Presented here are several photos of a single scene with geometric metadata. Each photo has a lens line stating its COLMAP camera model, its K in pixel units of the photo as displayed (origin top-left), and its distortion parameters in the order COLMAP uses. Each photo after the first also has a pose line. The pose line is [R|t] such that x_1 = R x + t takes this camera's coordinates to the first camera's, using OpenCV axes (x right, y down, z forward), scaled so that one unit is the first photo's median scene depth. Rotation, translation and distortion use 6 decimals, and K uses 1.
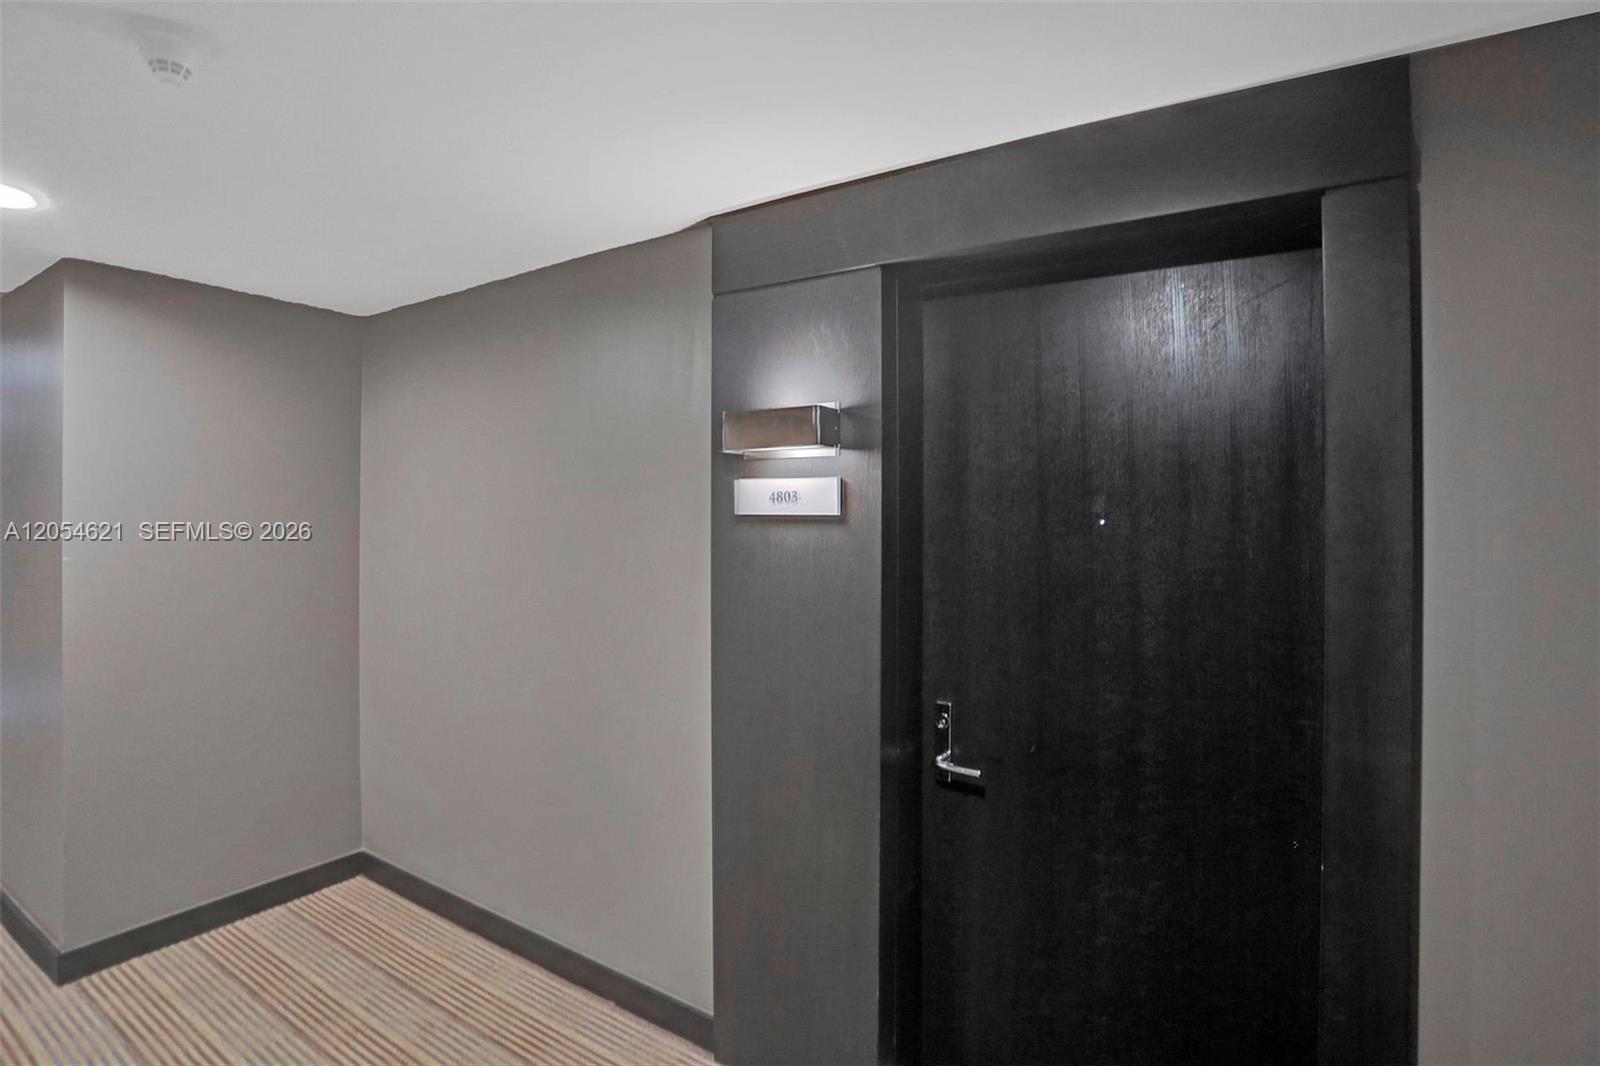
lens RADIAL K [[796.5, 0, 788.1], [0, 796.5, 508.9], [0, 0, 1]] dist [-0.080819, 0.037665]
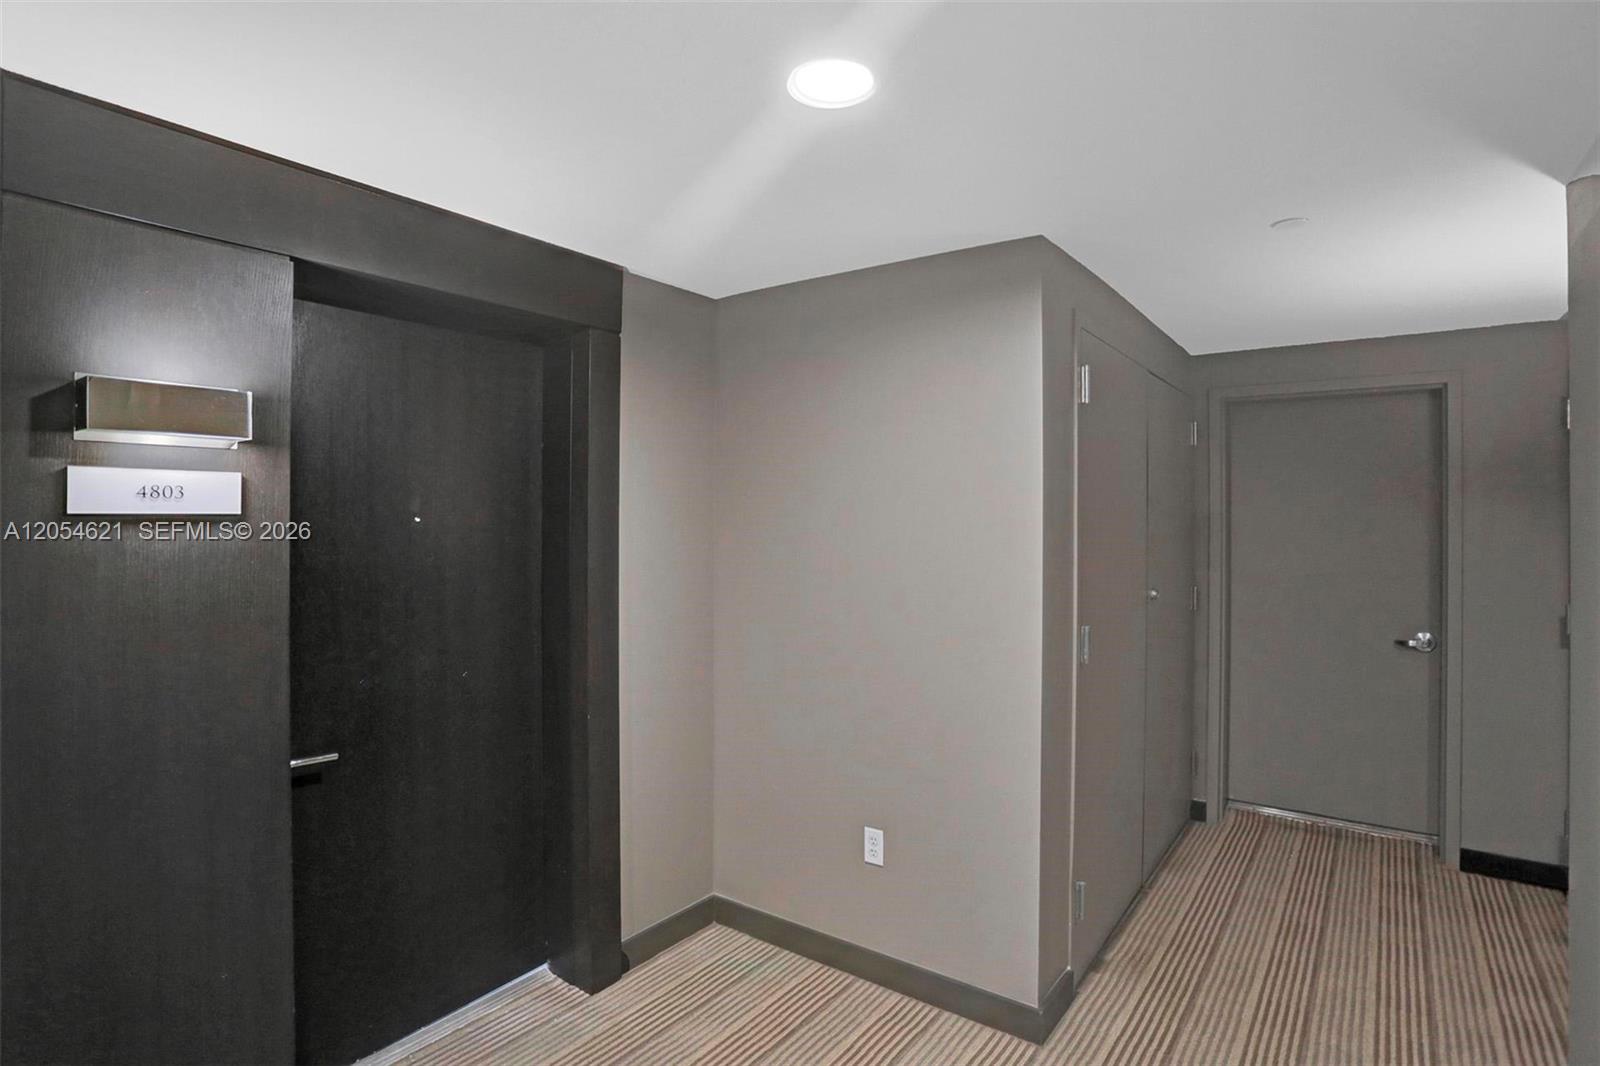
lens RADIAL K [[796.5, 0, 788.1], [0, 796.5, 508.9], [0, 0, 1]] dist [-0.080819, 0.037665]
pose [[0.071335, -0.000178, 0.997452, -0.760551], [-0.003026, 0.999995, 0.000395, -0.000503], [-0.997448, -0.003047, 0.071334, 0.314722]]
